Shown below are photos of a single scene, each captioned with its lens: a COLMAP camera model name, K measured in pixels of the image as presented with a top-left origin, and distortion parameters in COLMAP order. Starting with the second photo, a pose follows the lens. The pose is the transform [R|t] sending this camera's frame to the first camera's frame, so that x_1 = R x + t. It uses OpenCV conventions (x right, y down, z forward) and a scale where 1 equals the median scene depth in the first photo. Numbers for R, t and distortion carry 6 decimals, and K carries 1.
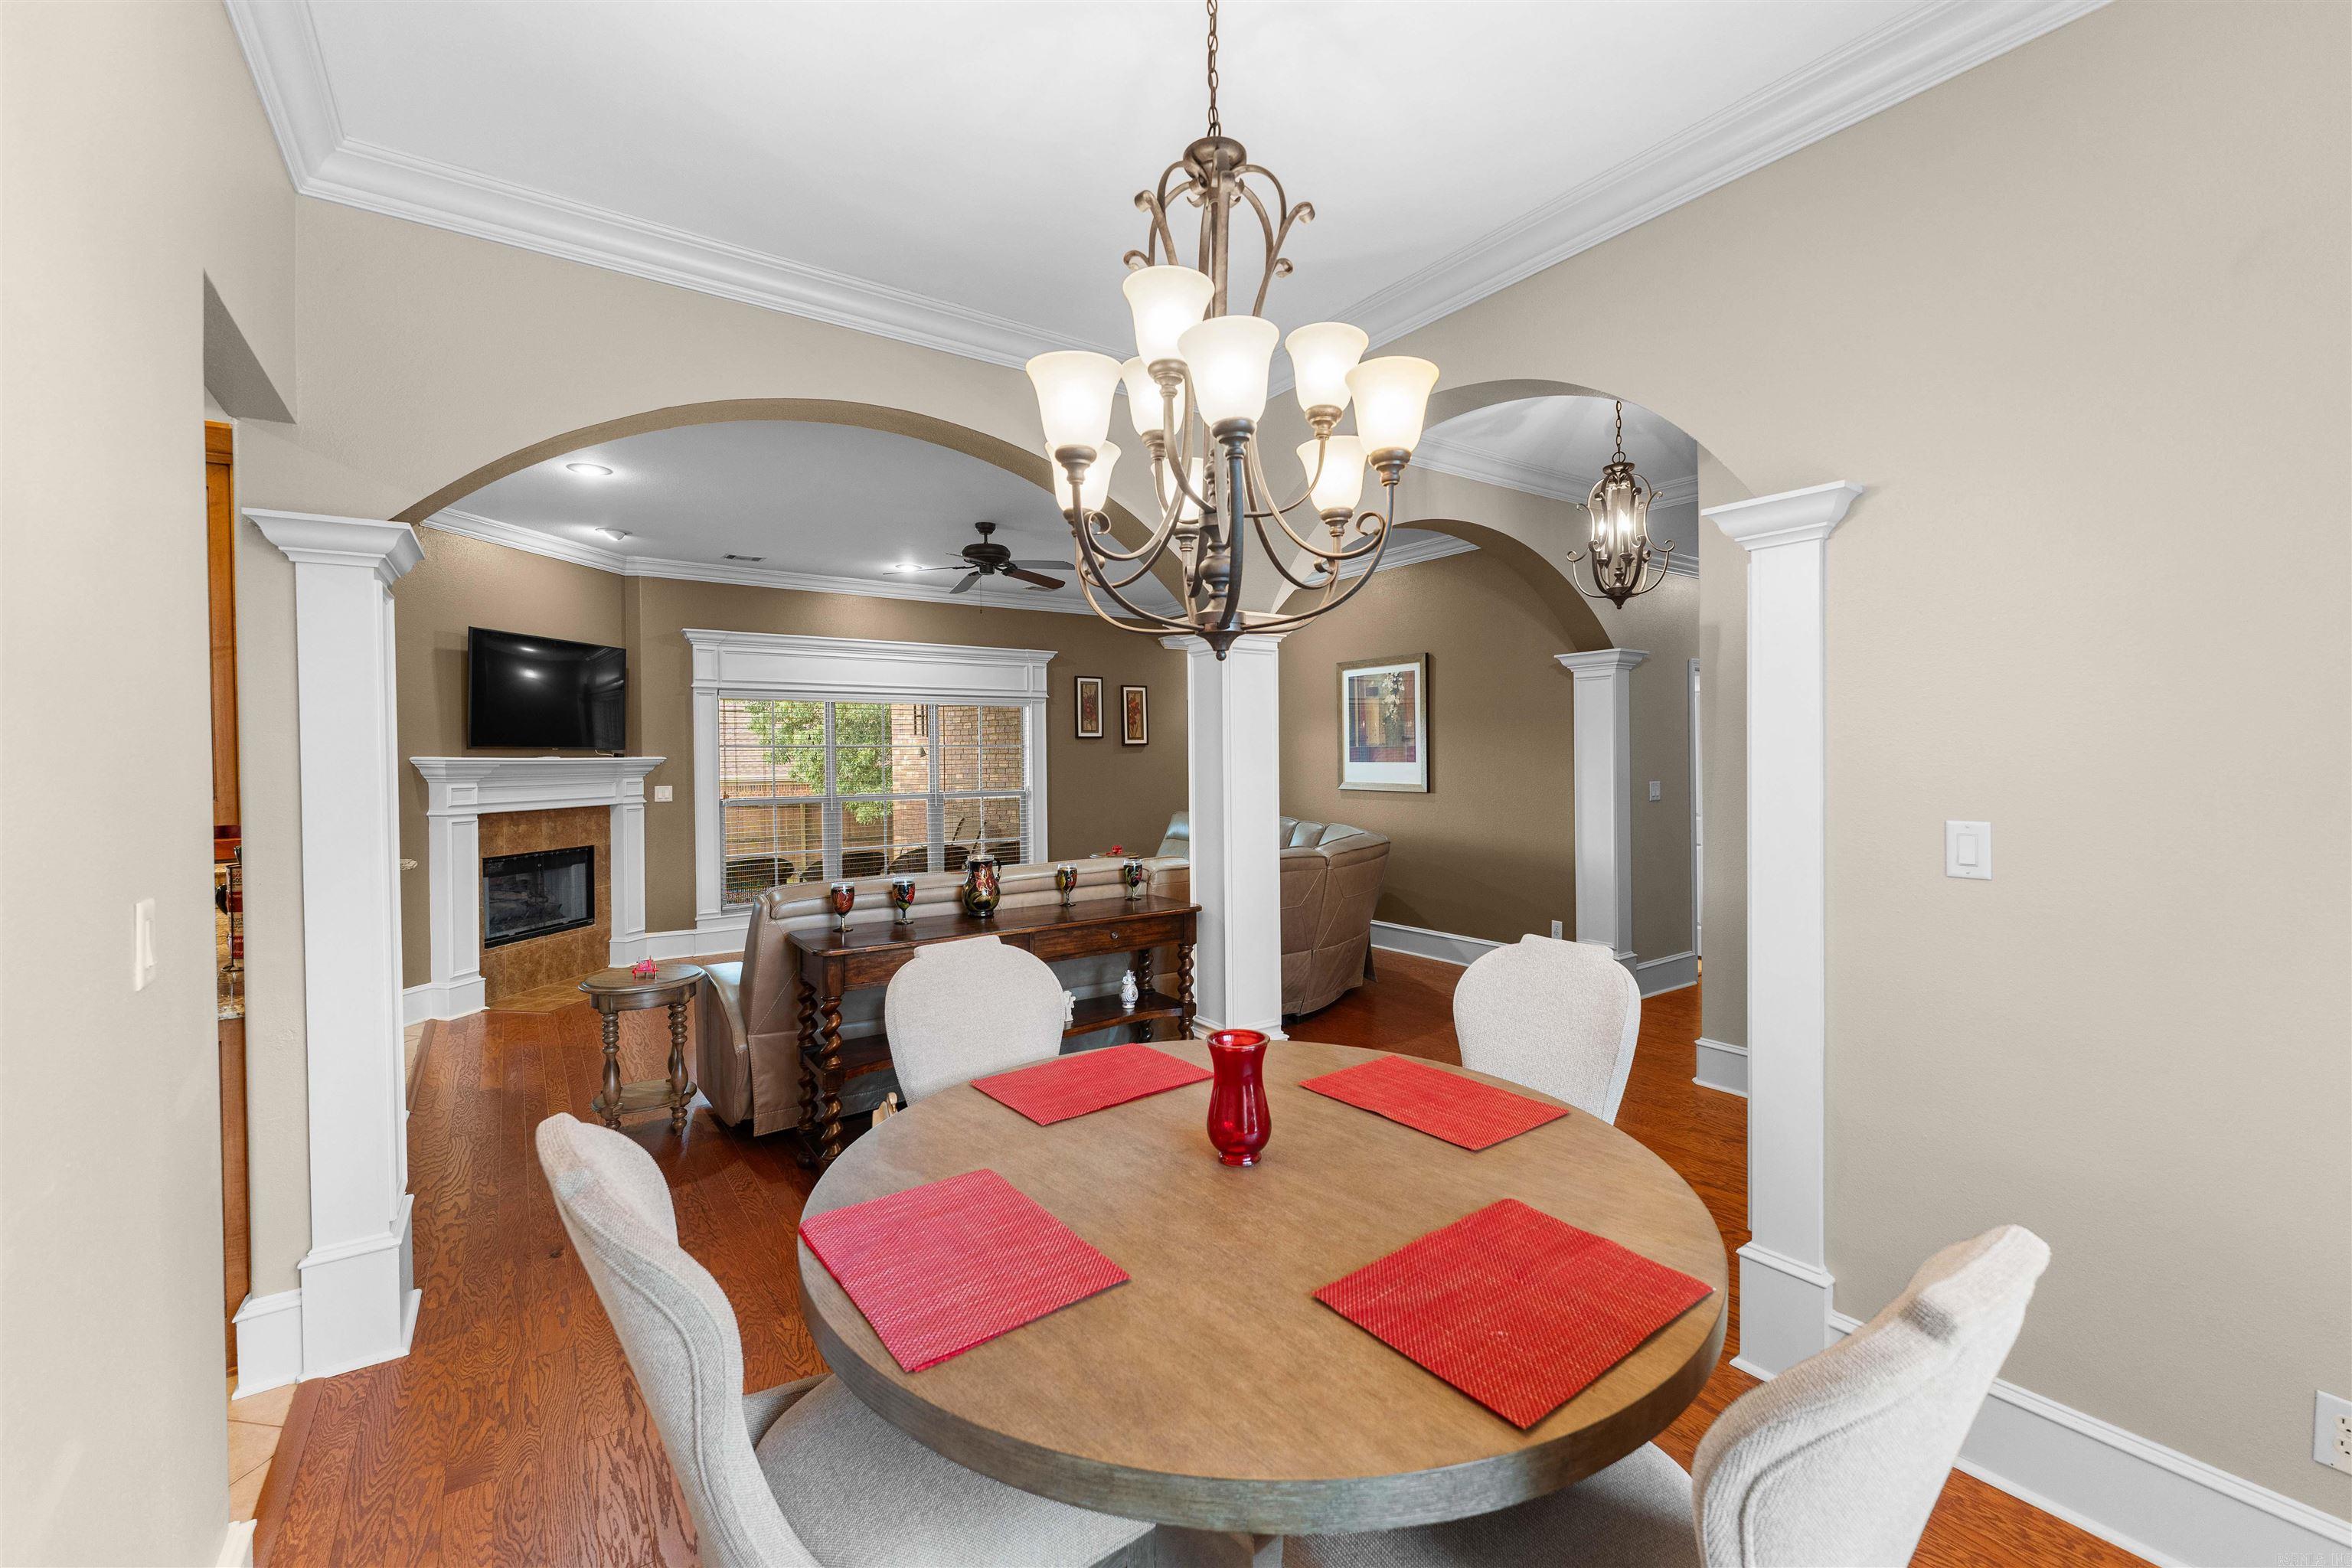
lens RADIAL K [[957.7, 0, 1176.0], [0, 957.7, 762.1], [0, 0, 1]] dist [-0.001023, -0.000063]
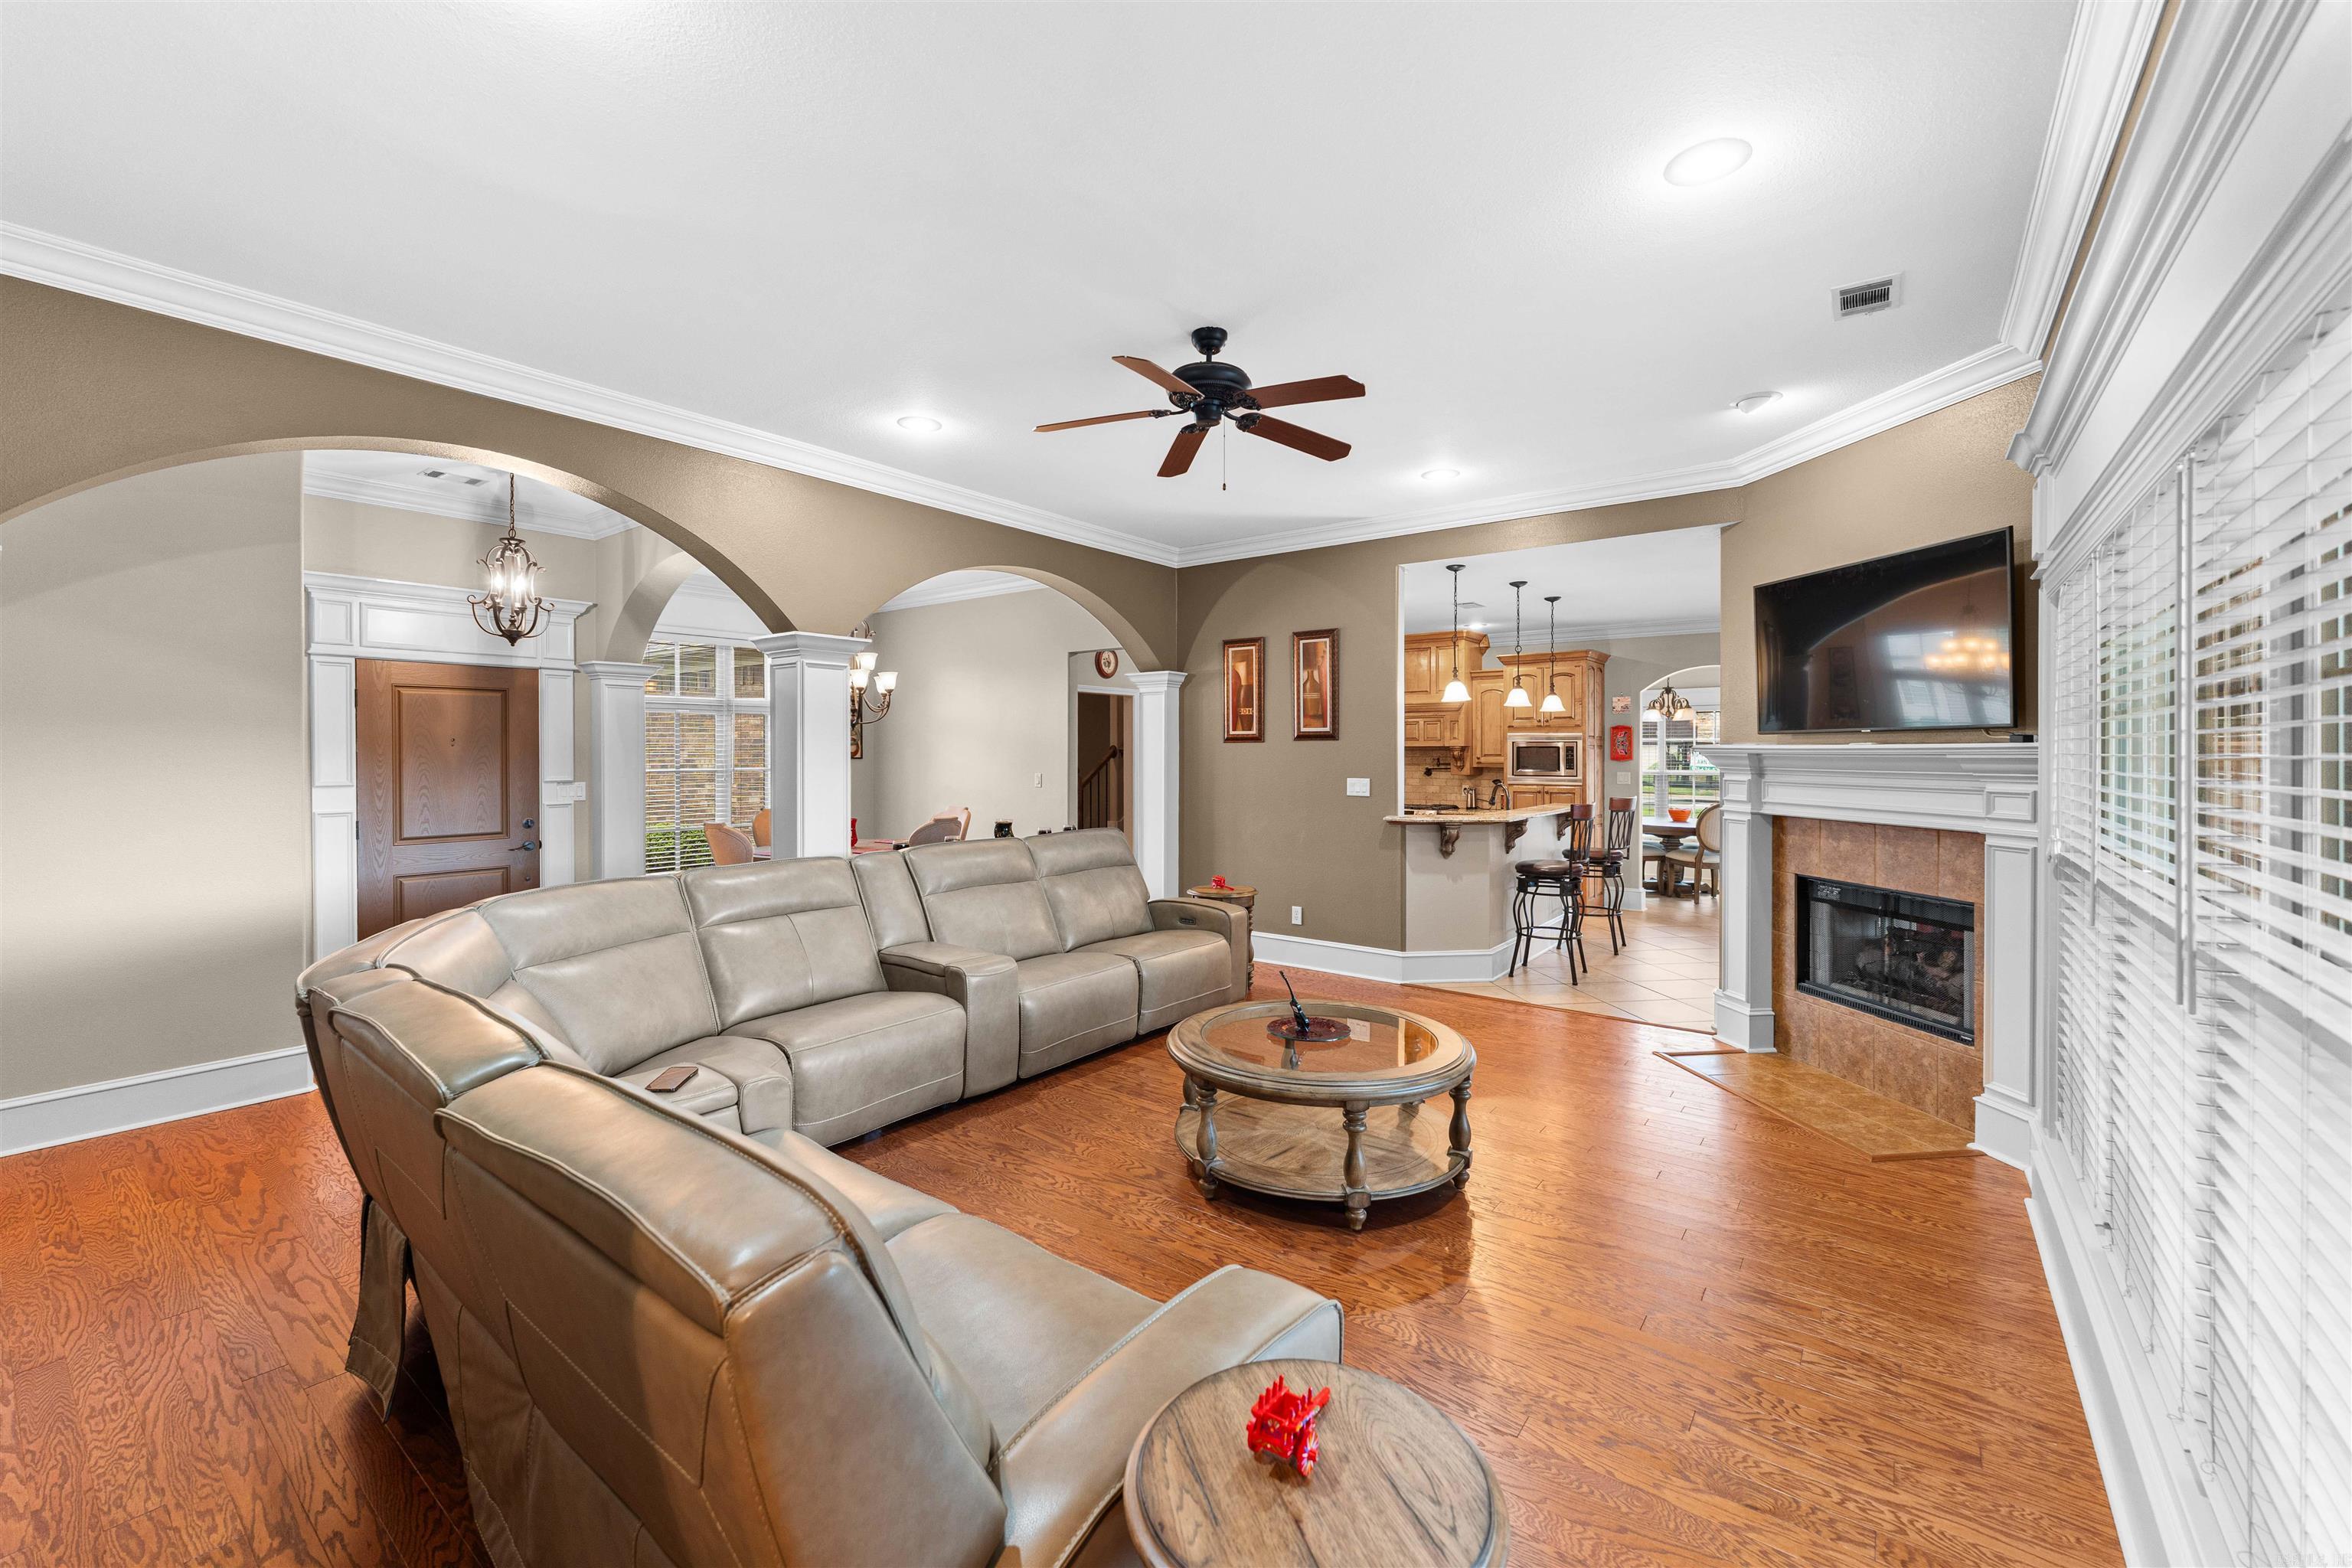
lens RADIAL K [[957.7, 0, 1176.0], [0, 957.7, 762.1], [0, 0, 1]] dist [-0.001023, -0.000063]
pose [[-0.954239, 0.012649, -0.298778, -0.009499], [0.006986, 0.999775, 0.020015, -0.008086], [0.298964, 0.017012, -0.954113, 1.384284]]
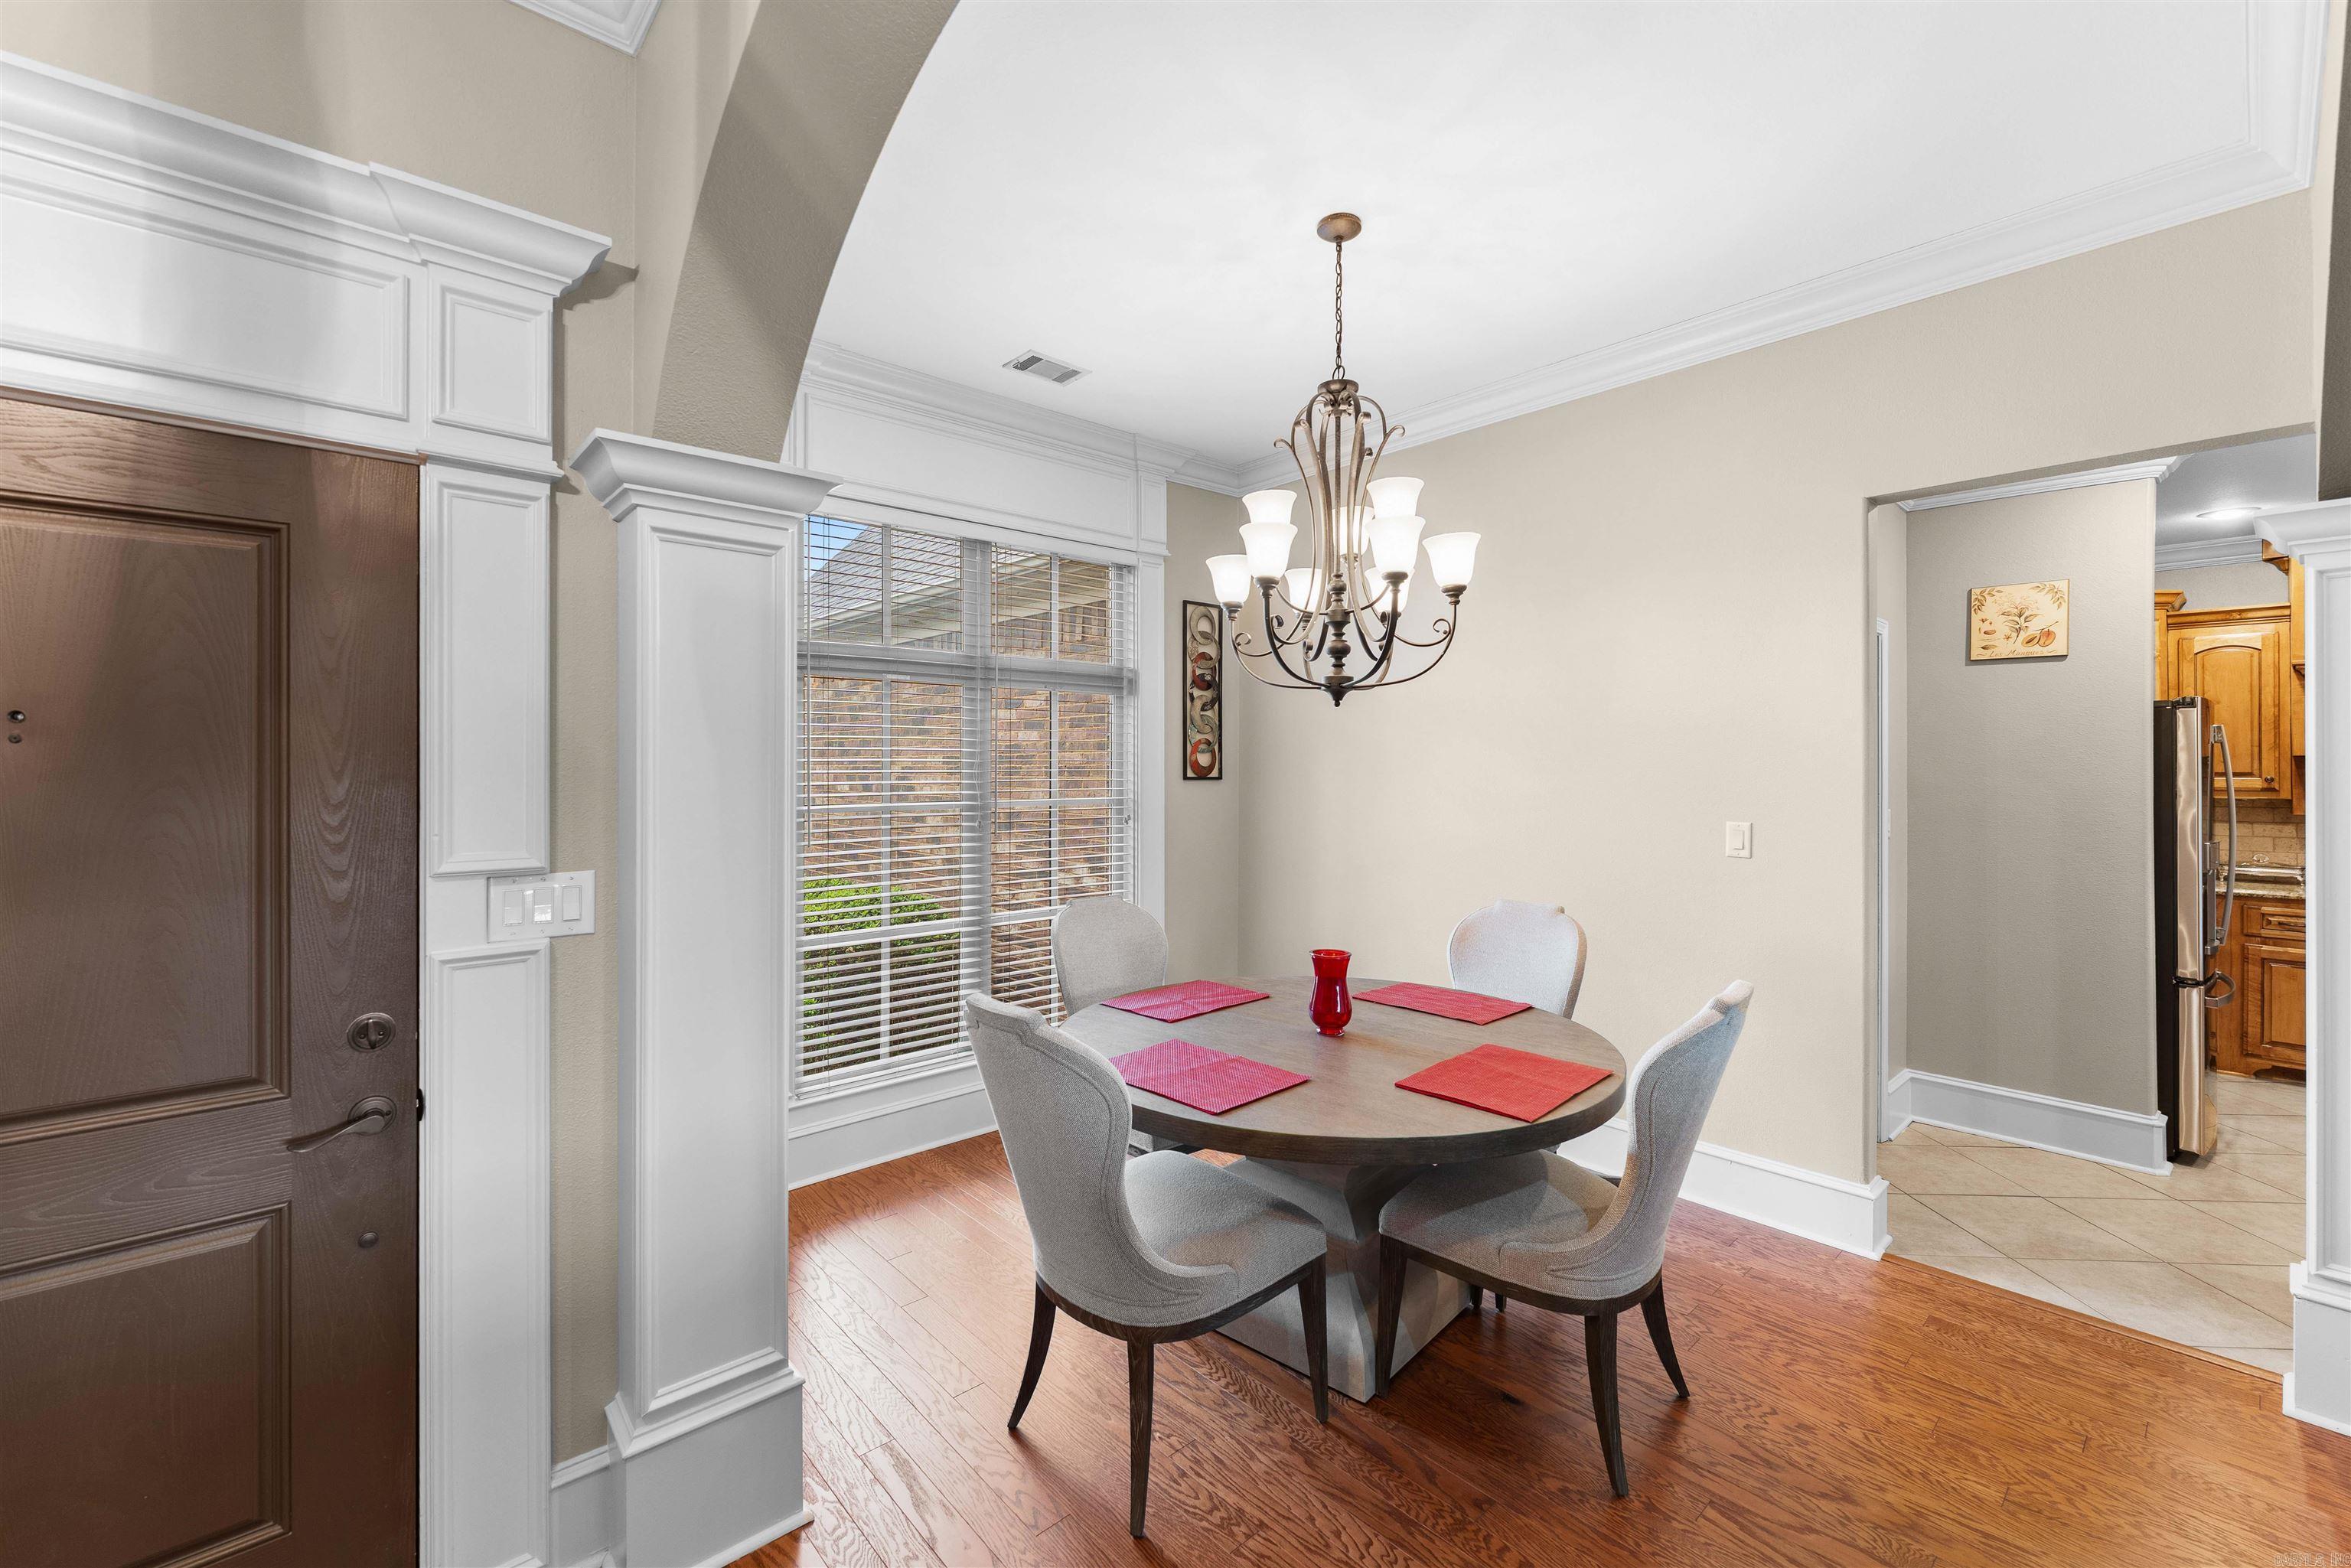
lens RADIAL K [[962.5, 0, 1165.6], [0, 962.5, 758.5], [0, 0, 1]] dist [-0.000455, -0.000382]
pose [[-0.993919, 0.007842, -0.109834, 0.125390], [0.007811, 0.999969, 0.000711, -0.004500], [0.109836, -0.000151, -0.993950, 0.634540]]
